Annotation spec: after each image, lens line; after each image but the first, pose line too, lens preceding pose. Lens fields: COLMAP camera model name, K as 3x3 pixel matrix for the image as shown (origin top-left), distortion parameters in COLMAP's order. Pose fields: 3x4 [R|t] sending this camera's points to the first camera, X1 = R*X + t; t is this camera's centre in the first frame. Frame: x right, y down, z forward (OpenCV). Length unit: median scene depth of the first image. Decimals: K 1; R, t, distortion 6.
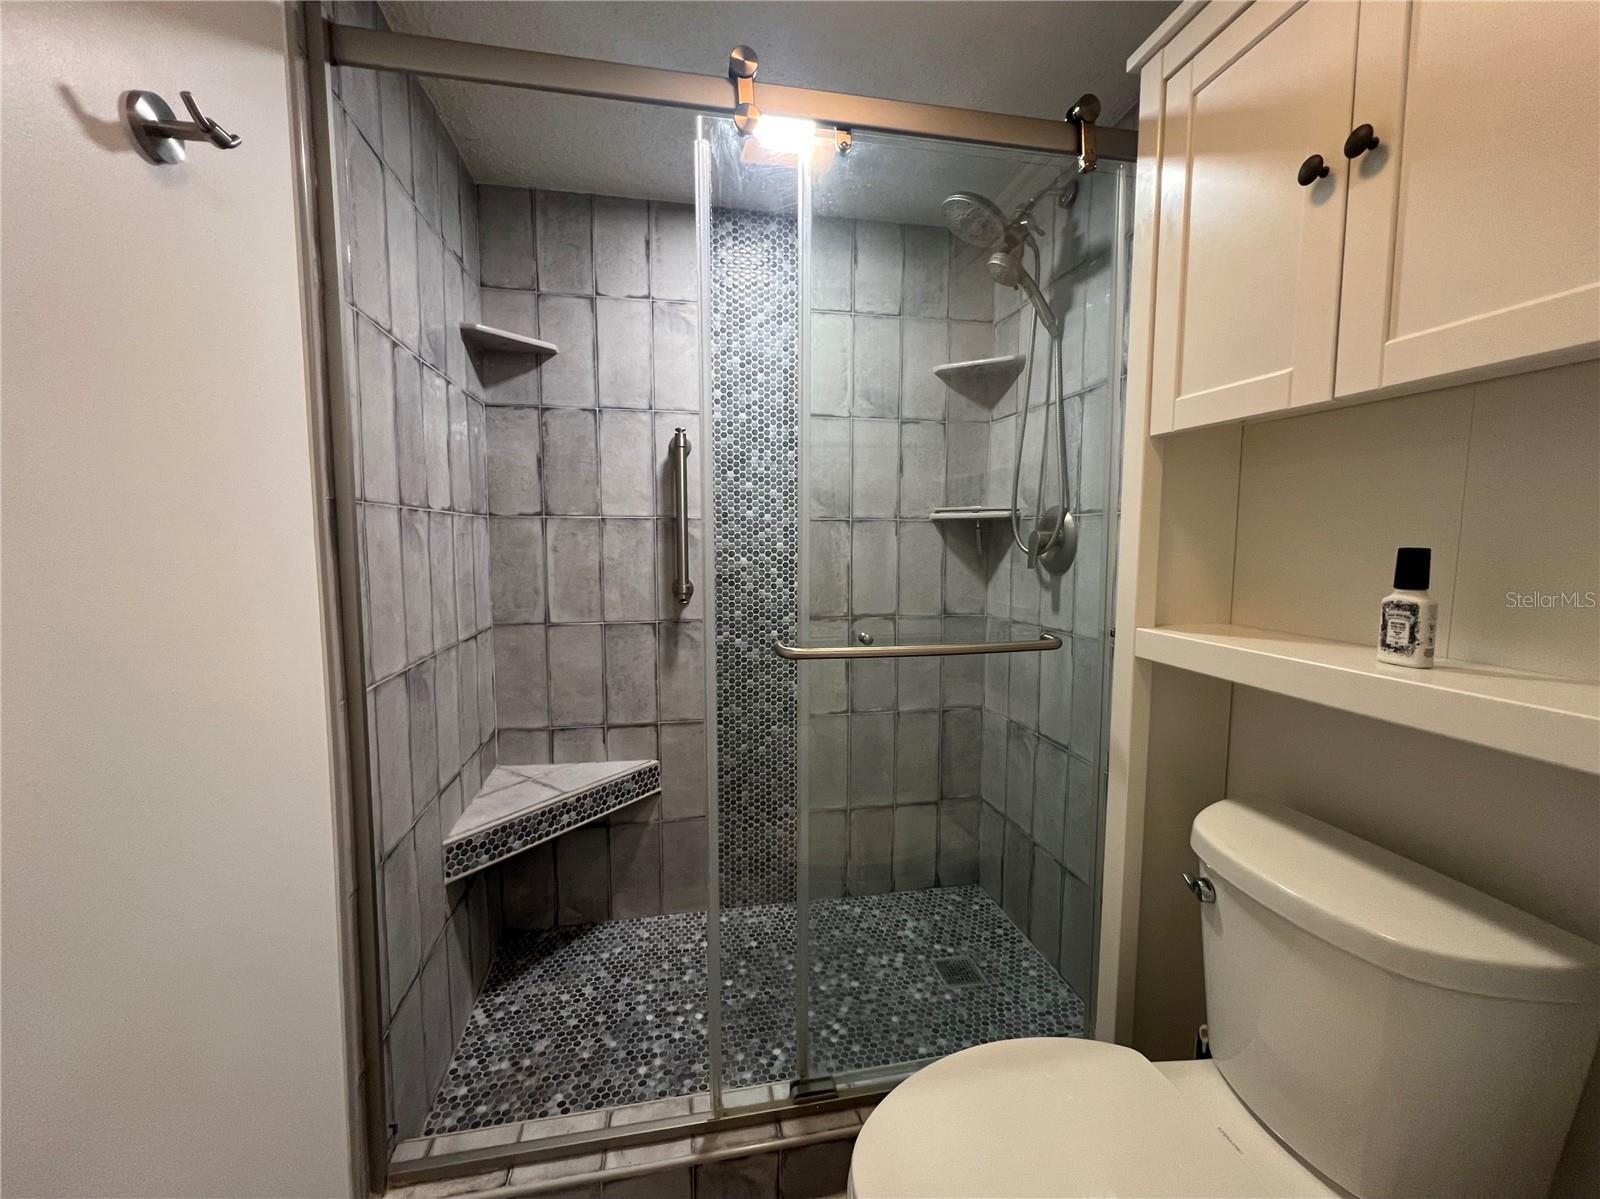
lens RADIAL K [[671.8, 0, 800.0], [0, 671.8, 599.5], [0, 0, 1]] dist [-0.001599, -0.000120]
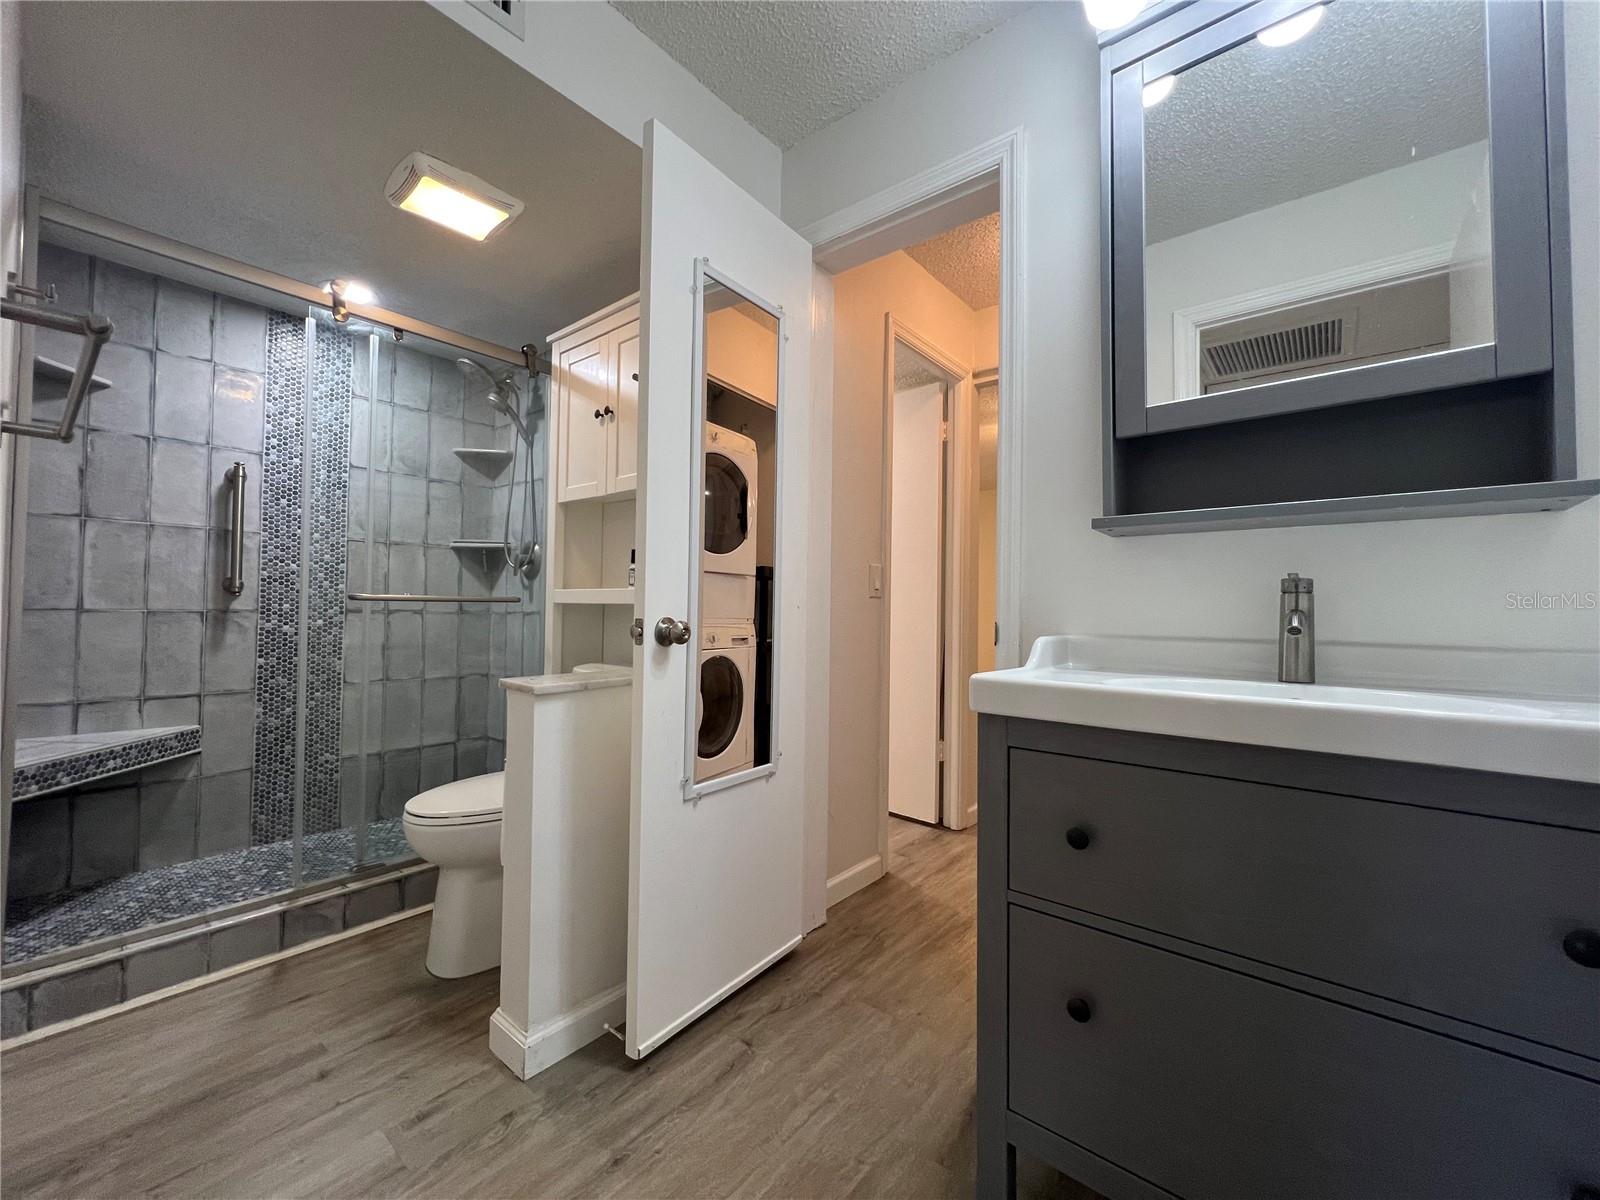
lens RADIAL K [[649.3, 0, 800.0], [0, 649.3, 600.0], [0, 0, 1]] dist [-0.000655, 0.000459]
pose [[0.779417, 0.021634, 0.626132, -0.108409], [0.041602, 0.995411, -0.086181, 0.165786], [-0.625123, 0.093219, 0.774940, -0.637872]]
